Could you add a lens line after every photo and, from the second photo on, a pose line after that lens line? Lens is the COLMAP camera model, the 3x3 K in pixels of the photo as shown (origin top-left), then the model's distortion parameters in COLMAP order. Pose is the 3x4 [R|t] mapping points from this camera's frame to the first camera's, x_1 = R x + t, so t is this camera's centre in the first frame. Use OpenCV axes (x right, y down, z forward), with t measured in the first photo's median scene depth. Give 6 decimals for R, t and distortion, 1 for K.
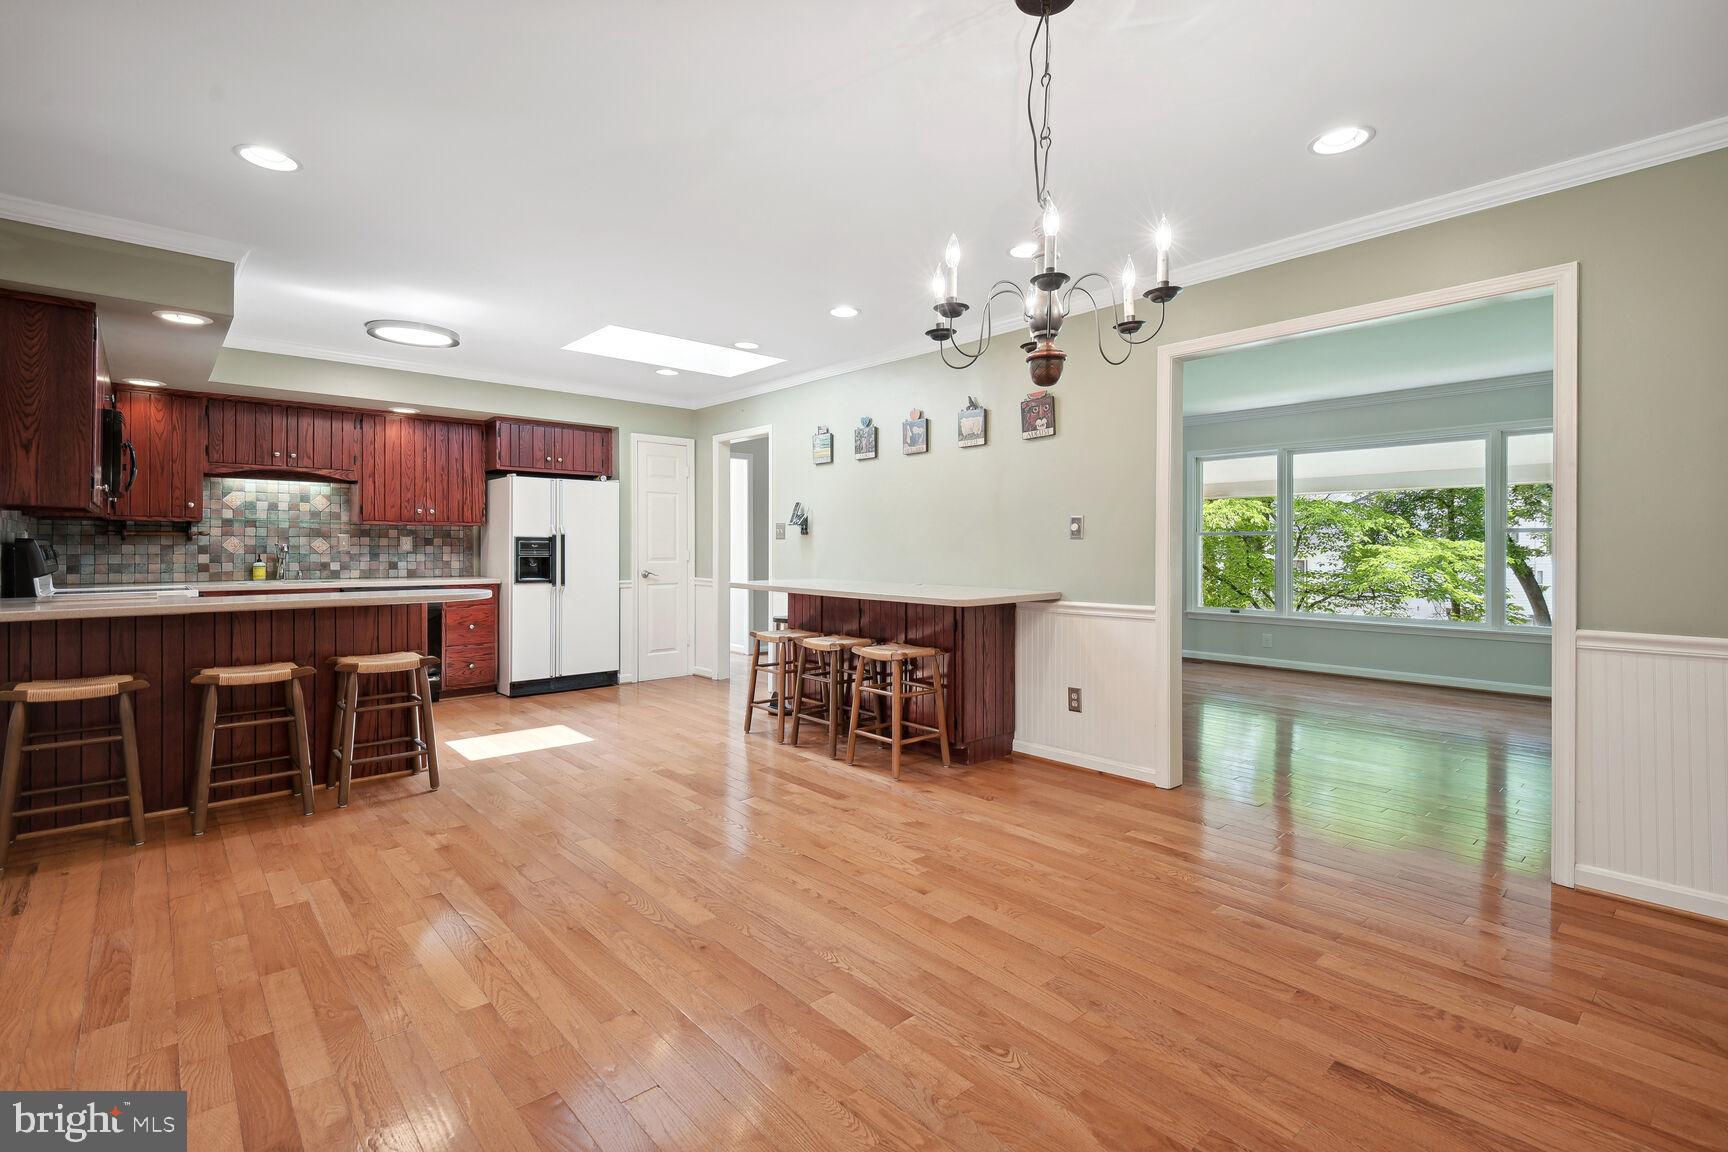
lens RADIAL K [[795.8, 0, 892.5], [0, 795.8, 552.5], [0, 0, 1]] dist [0.017300, -0.008385]
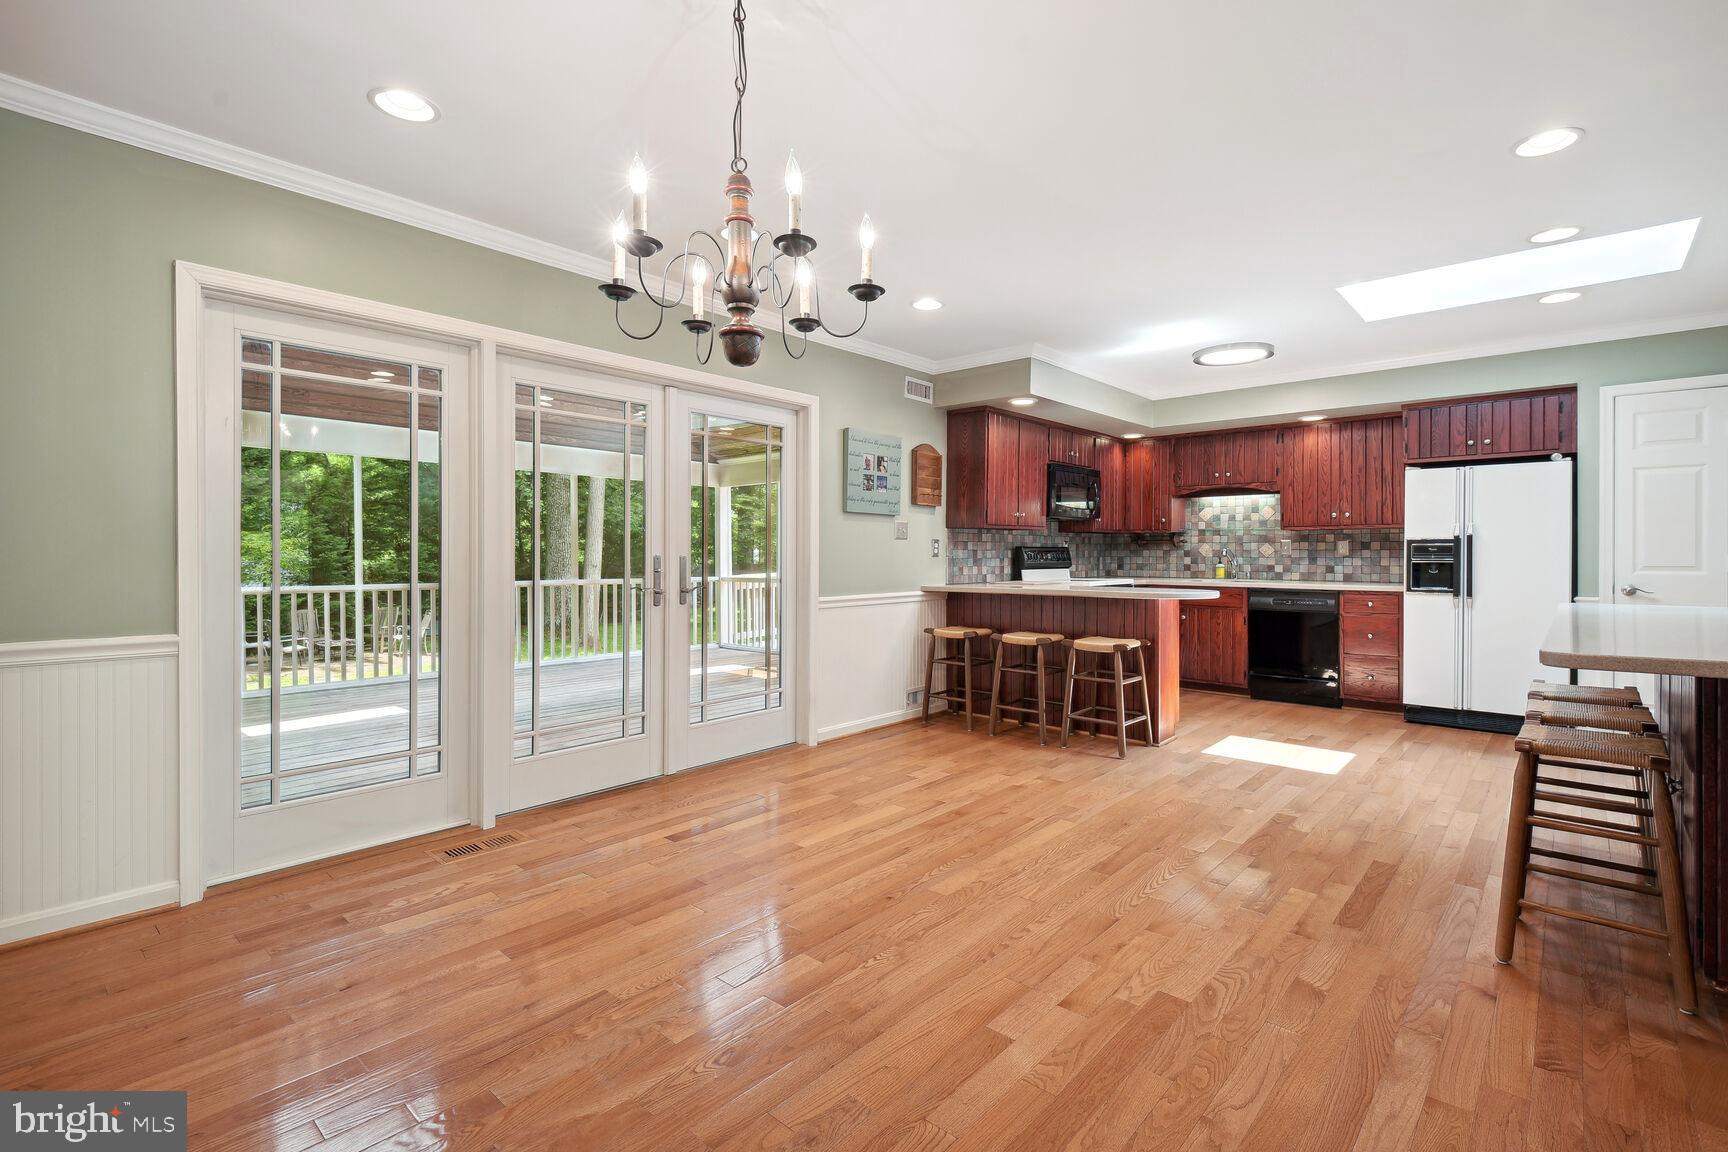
lens RADIAL K [[795.8, 0, 876.5], [0, 795.8, 555.1], [0, 0, 1]] dist [0.017300, -0.008385]
pose [[0.096208, 0.001384, -0.995360, 0.426762], [-0.005904, 0.999982, 0.000820, 0.000932], [0.995344, 0.005798, 0.096215, 0.412555]]
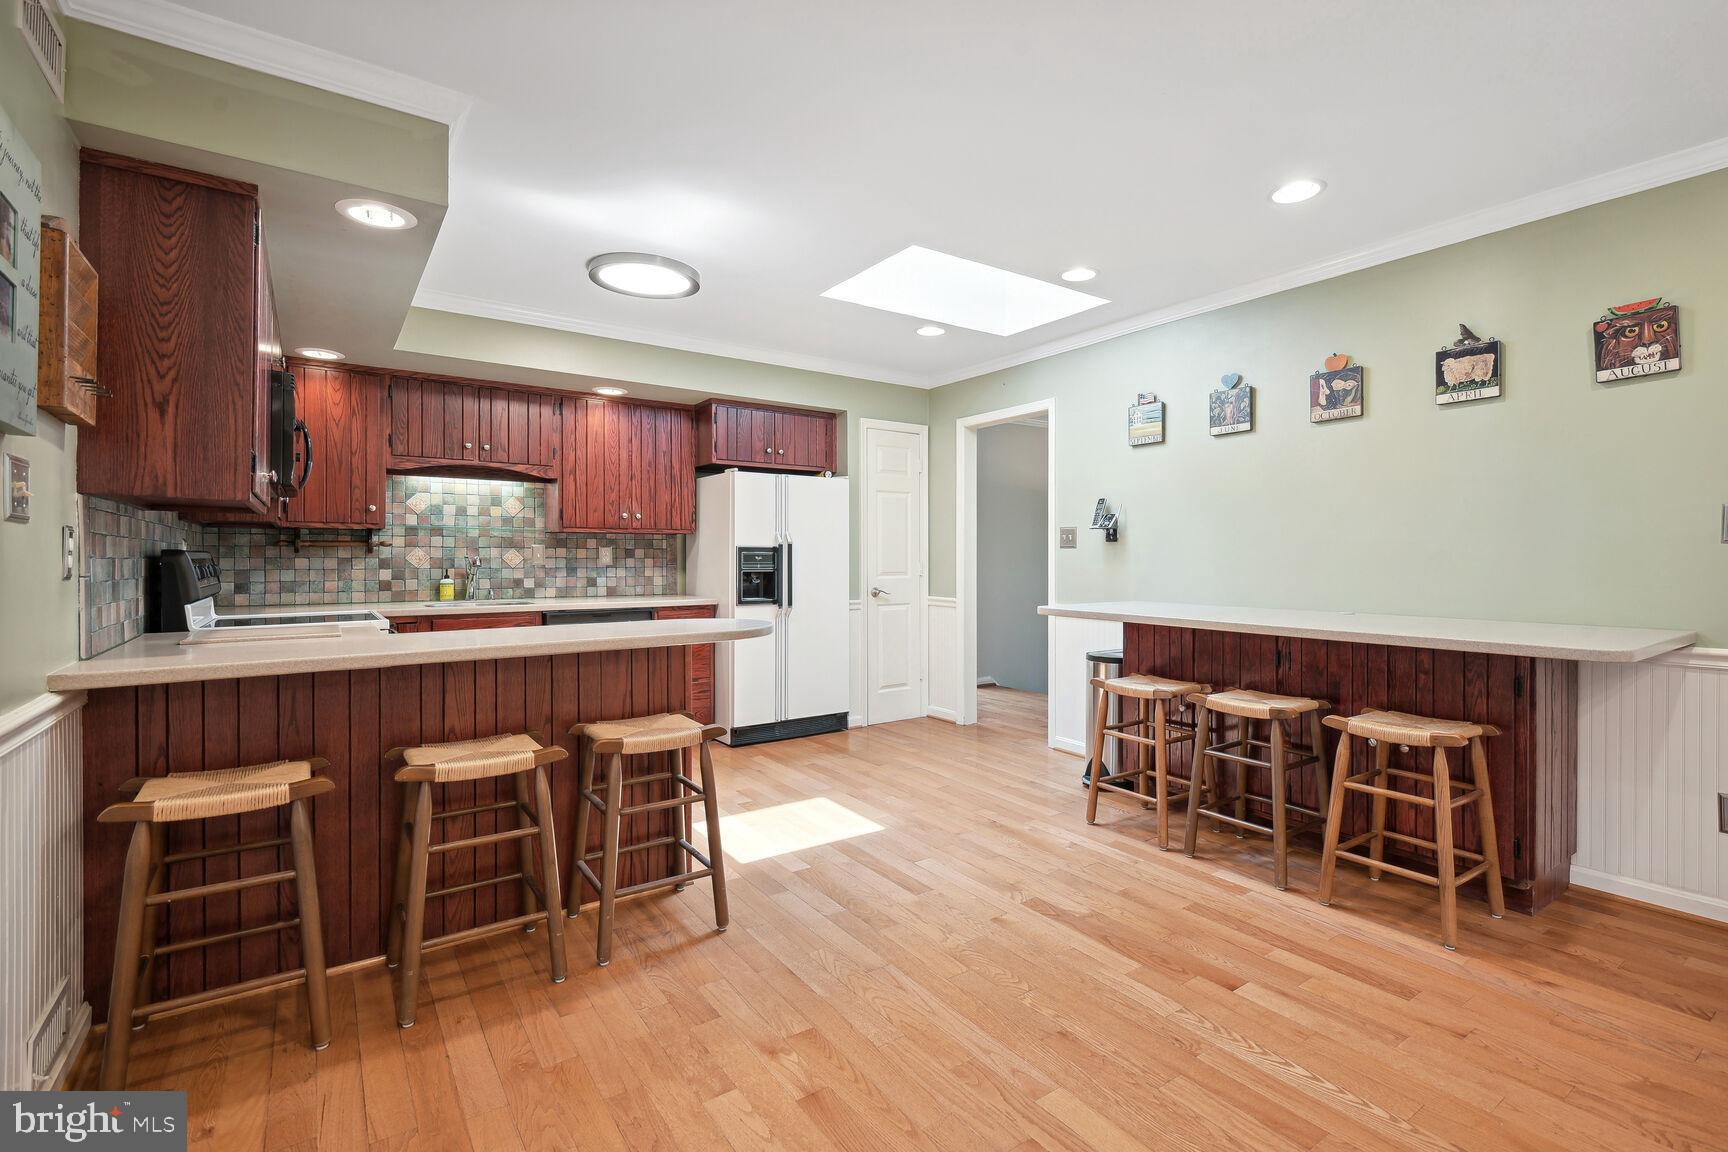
lens RADIAL K [[795.8, 0, 888.3], [0, 795.8, 562.8], [0, 0, 1]] dist [0.017300, -0.008385]
pose [[0.991847, -0.002427, -0.127411, -0.274698], [0.002377, 0.999997, -0.000550, -0.003051], [0.127412, 0.000242, 0.991850, 0.285653]]
